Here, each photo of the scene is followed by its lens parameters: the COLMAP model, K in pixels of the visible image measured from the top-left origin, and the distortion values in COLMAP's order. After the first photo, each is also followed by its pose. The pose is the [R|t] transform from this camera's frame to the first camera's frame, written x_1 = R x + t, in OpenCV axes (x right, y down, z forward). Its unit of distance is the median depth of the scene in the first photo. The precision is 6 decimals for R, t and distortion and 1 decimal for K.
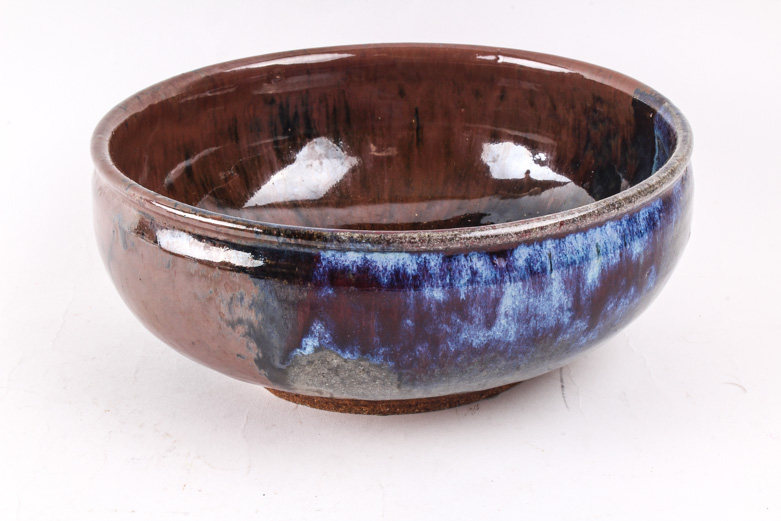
lens RADIAL K [[1512.1, 0, 390.5], [0, 1512.1, 260.5], [0, 0, 1]] dist [0.062800, 0.136628]
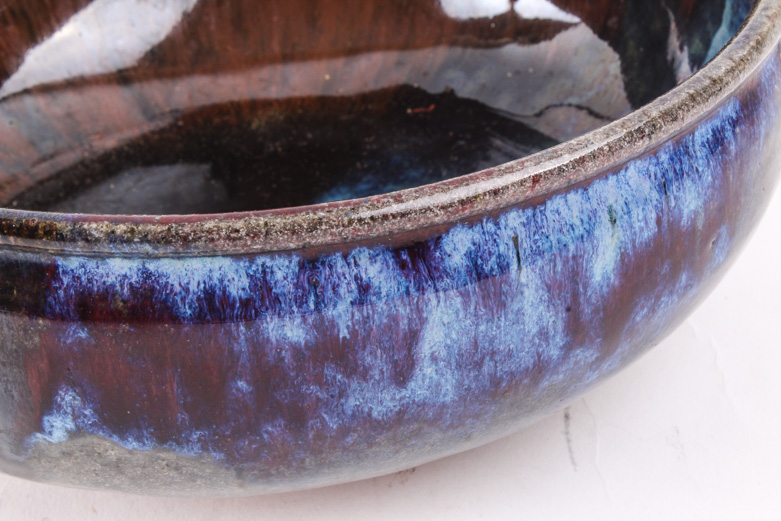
lens RADIAL K [[1824.7, 0, 390.5], [0, 1824.7, 260.5], [0, 0, 1]] dist [0.088199, -0.174511]
pose [[0.998891, -0.038108, -0.027634, 0.080300], [0.041895, 0.987367, 0.152814, -0.092201], [0.021462, -0.153802, 0.987869, 0.394396]]
